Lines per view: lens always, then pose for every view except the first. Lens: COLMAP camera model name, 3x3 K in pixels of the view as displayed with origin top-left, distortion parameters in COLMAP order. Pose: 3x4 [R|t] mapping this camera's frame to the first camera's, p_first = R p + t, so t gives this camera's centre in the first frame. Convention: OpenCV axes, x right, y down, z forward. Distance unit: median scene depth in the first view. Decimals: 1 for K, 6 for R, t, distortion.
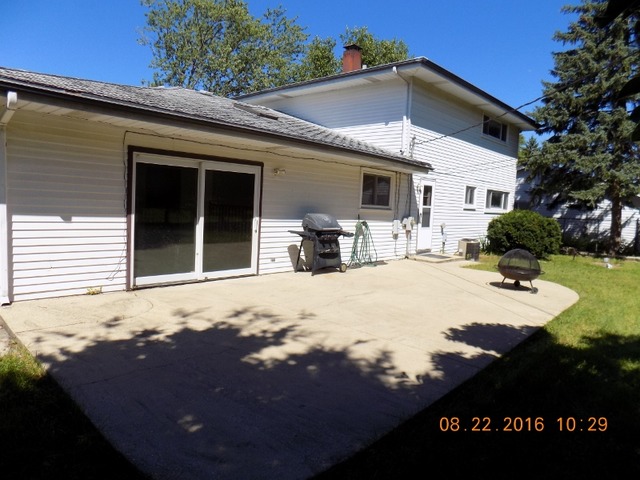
lens RADIAL K [[435.1, 0, 320.0], [0, 435.1, 240.0], [0, 0, 1]] dist [-0.048073, 0.008098]
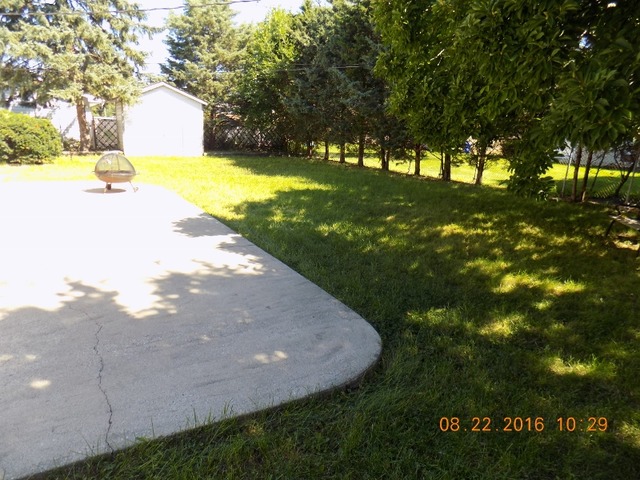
lens RADIAL K [[435.1, 0, 320.0], [0, 435.1, 240.0], [0, 0, 1]] dist [-0.048073, 0.008098]
pose [[0.272203, -0.277434, 0.921377, -0.310717], [0.048947, 0.960286, 0.274689, -0.027836], [-0.960994, -0.029672, 0.274973, 0.174558]]
